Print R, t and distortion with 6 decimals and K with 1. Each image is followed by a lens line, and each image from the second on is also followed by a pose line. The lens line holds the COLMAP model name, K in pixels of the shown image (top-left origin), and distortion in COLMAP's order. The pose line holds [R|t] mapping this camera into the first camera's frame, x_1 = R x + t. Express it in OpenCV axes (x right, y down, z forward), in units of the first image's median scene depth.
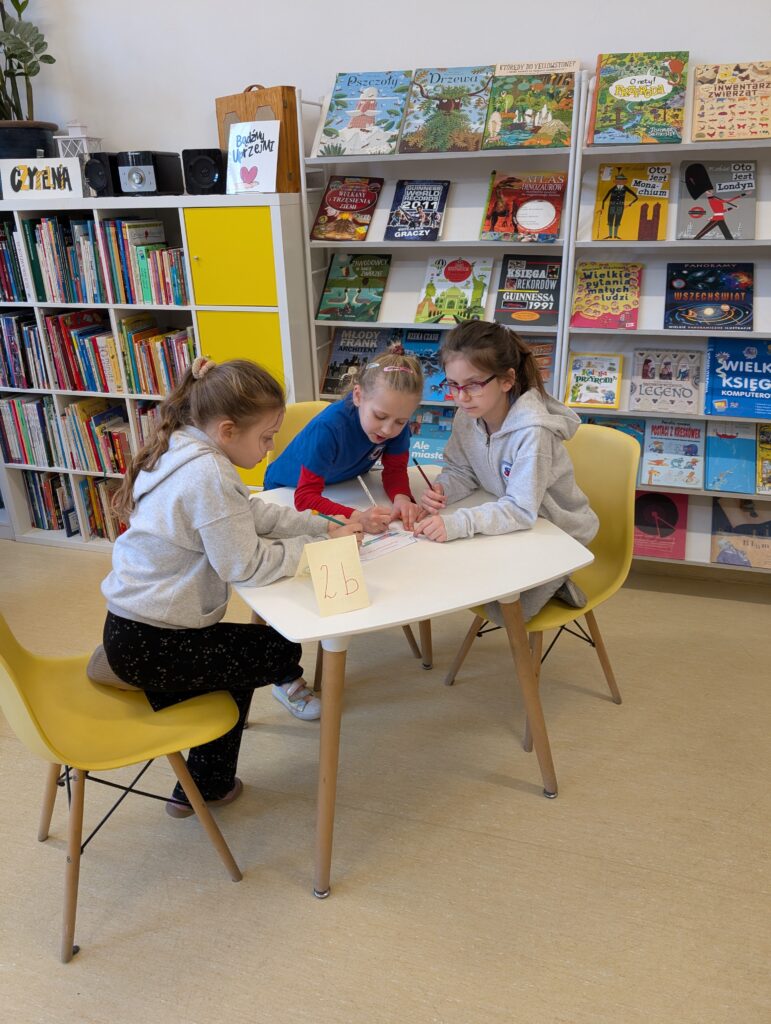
lens RADIAL K [[755.7, 0, 390.1], [0, 755.7, 511.2], [0, 0, 1]] dist [0.008245, -0.006241]
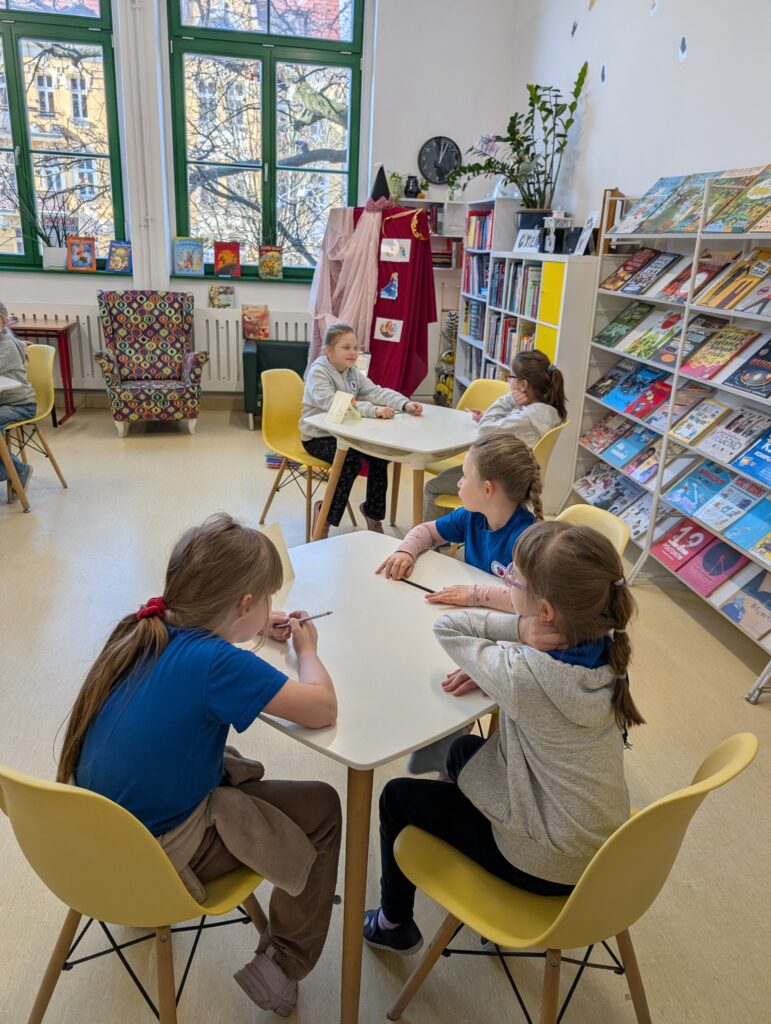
lens RADIAL K [[755.7, 0, 381.9], [0, 755.7, 511.9], [0, 0, 1]] dist [0.008245, -0.006241]
pose [[0.410334, 0.343800, -0.844647, 1.109043], [-0.405246, 0.898481, 0.168842, -0.042546], [0.816947, 0.273008, 0.508001, 0.020600]]
